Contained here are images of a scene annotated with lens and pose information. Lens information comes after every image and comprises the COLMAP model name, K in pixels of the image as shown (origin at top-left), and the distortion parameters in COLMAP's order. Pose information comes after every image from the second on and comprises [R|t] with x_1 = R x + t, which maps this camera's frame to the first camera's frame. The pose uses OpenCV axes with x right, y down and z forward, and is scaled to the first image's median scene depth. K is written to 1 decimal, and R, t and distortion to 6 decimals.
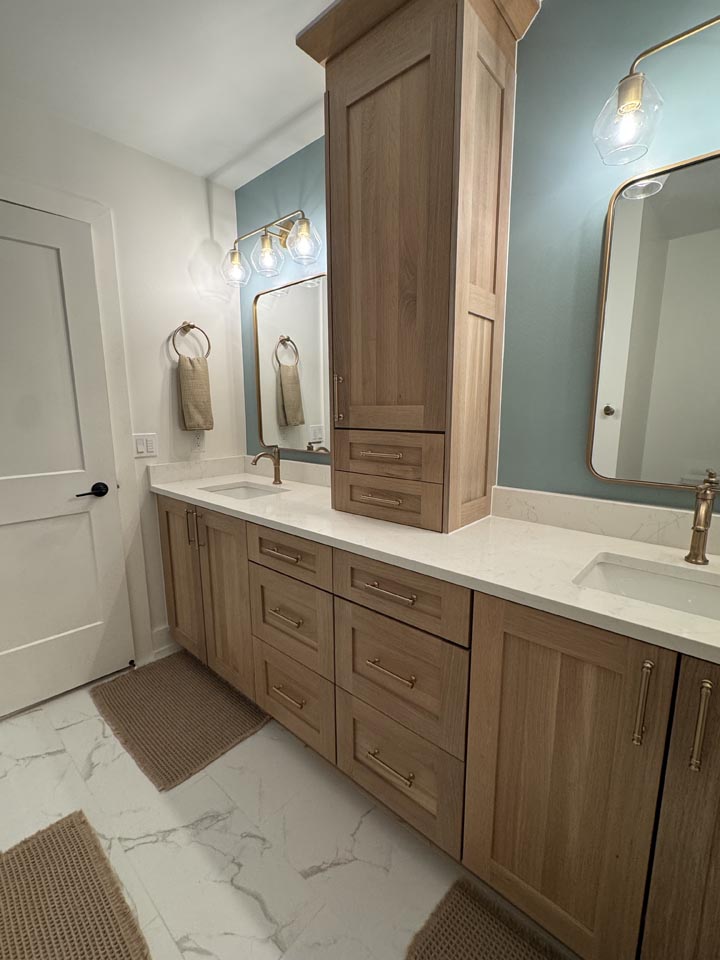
lens RADIAL K [[419.4, 0, 359.6], [0, 419.4, 471.8], [0, 0, 1]] dist [-0.002150, -0.000815]
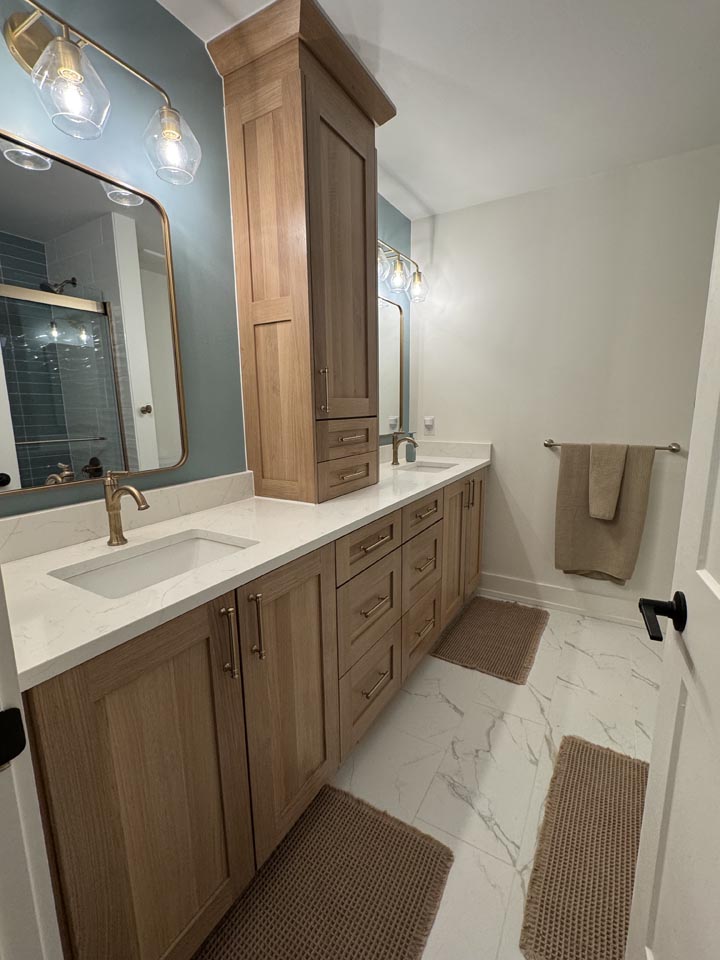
lens RADIAL K [[419.4, 0, 363.7], [0, 419.4, 482.4], [0, 0, 1]] dist [-0.002150, -0.000815]
pose [[-0.186111, -0.159402, 0.969512, -1.220649], [0.175274, 0.965538, 0.192394, -0.153263], [-0.966769, 0.205737, -0.151758, 1.239895]]
